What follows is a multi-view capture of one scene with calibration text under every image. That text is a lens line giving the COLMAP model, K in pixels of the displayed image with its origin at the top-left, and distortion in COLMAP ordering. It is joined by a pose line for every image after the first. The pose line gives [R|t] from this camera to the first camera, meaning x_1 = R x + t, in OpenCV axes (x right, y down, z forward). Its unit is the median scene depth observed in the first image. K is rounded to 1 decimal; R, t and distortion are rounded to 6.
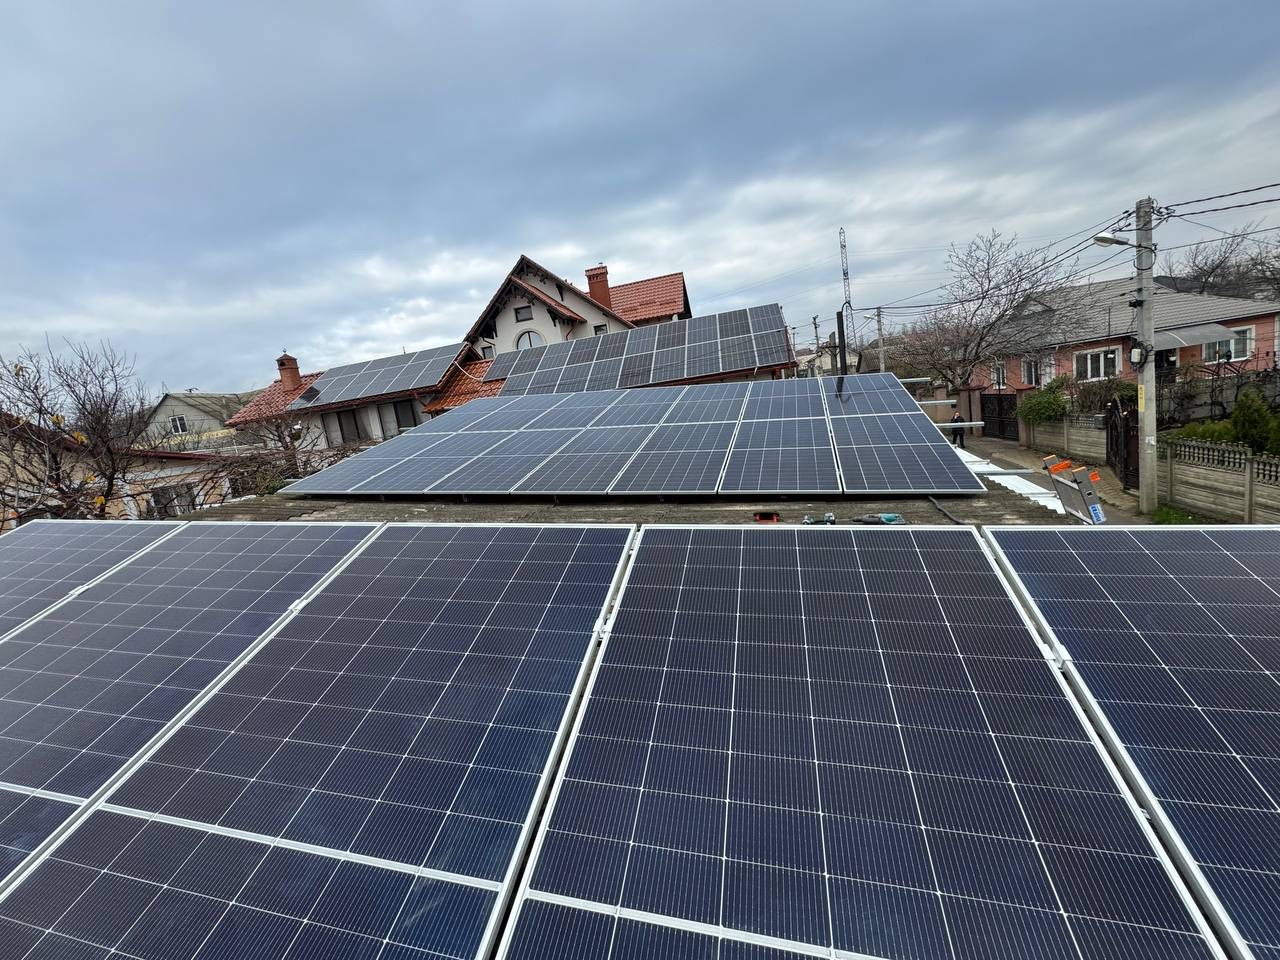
lens RADIAL K [[510.7, 0, 640.0], [0, 510.7, 480.0], [0, 0, 1]] dist [0.000217, 0.000002]
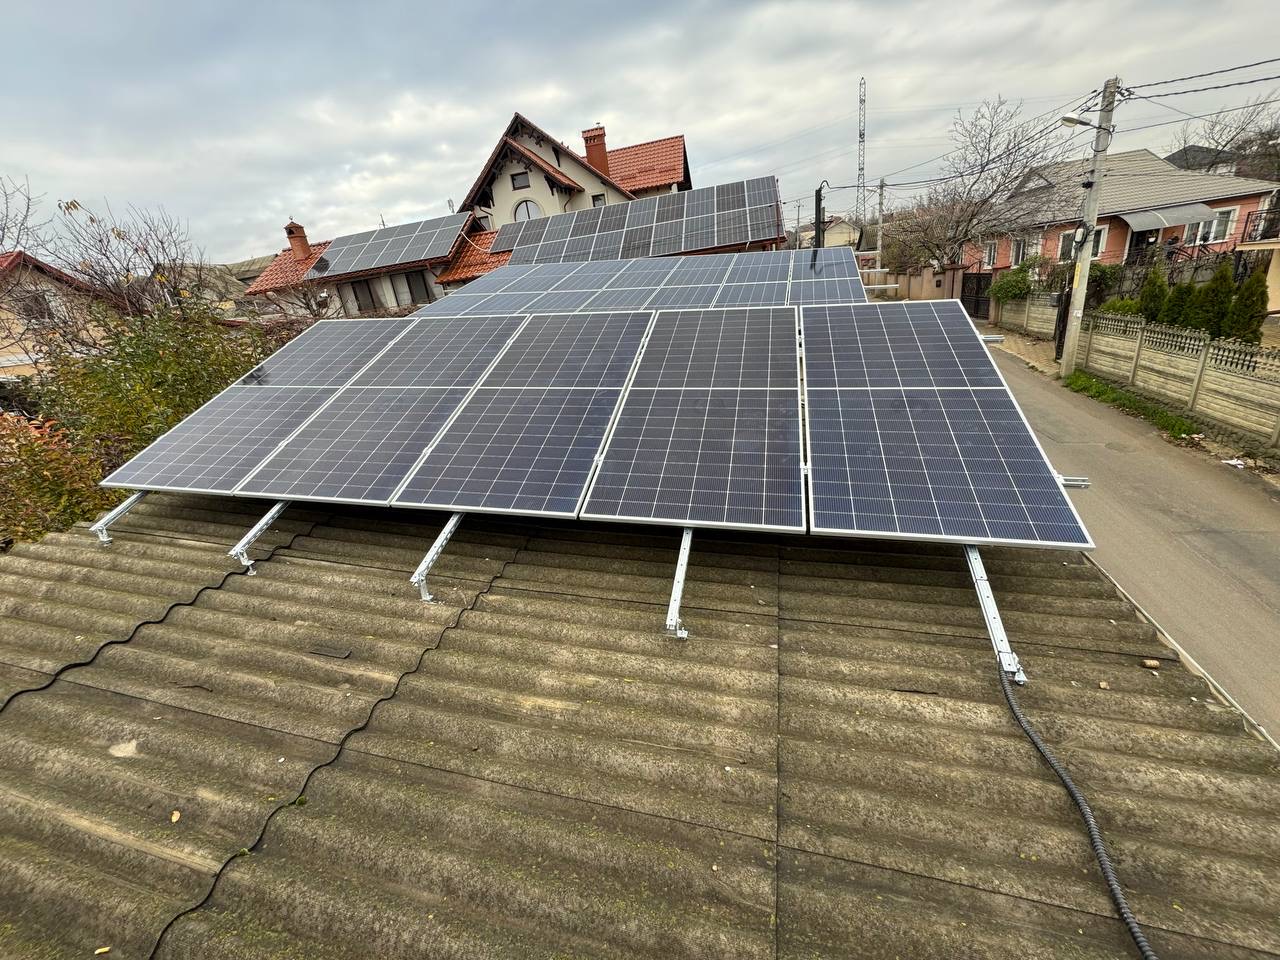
lens RADIAL K [[510.7, 0, 640.0], [0, 510.7, 480.0], [0, 0, 1]] dist [0.000217, 0.000002]
pose [[0.999872, 0.008929, 0.013305, -0.008183], [-0.011597, 0.976251, 0.216334, 0.027623], [-0.011057, -0.216460, 0.976229, -0.111462]]
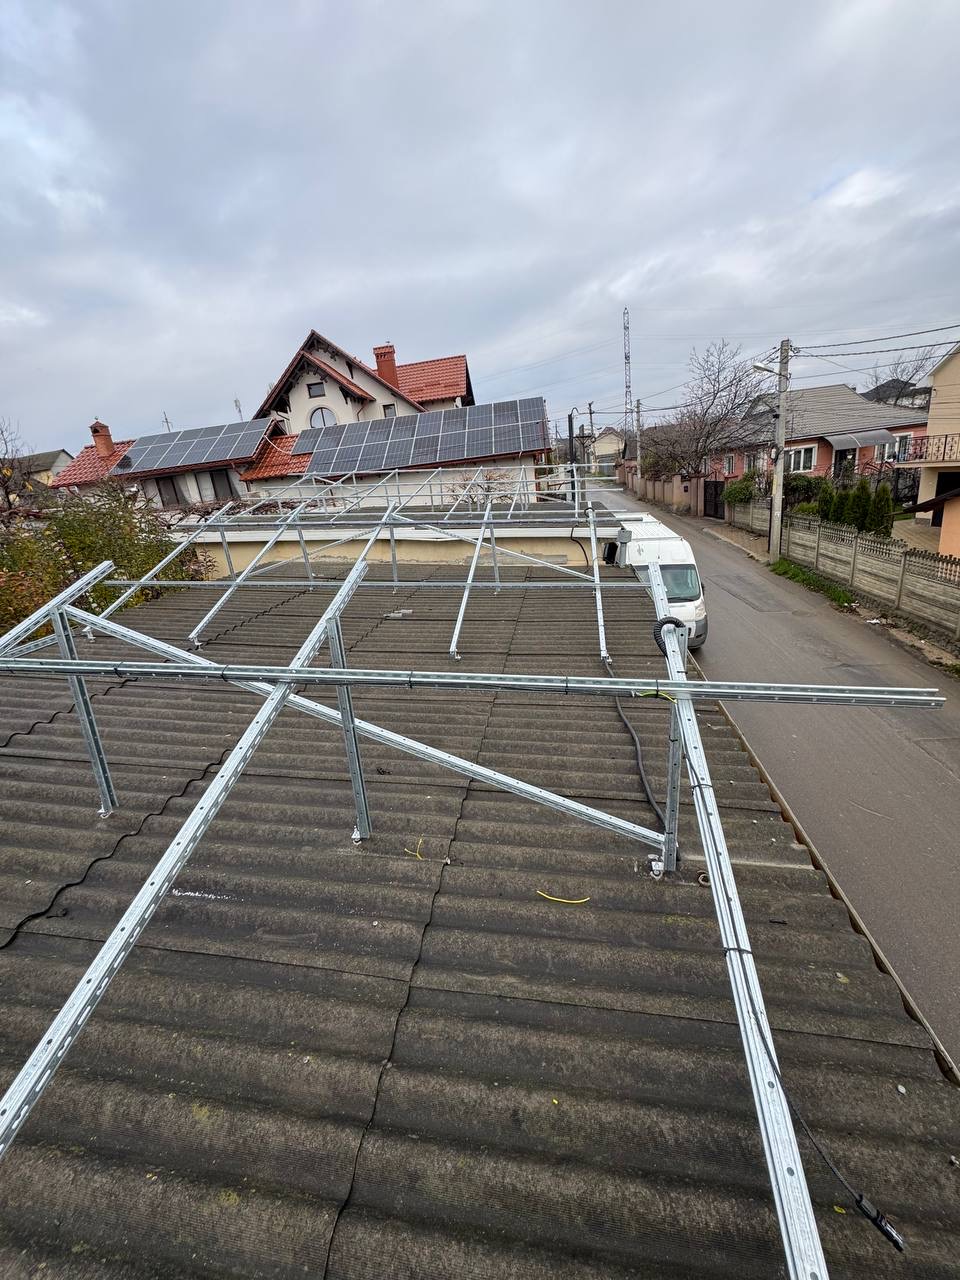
lens RADIAL K [[510.7, 0, 480.0], [0, 510.7, 640.0], [0, 0, 1]] dist [0.000217, 0.000002]
pose [[0.993670, -0.002242, 0.112312, -0.011943], [-0.014035, 0.989488, 0.143929, 0.043135], [-0.111454, -0.144594, 0.983194, -0.212997]]
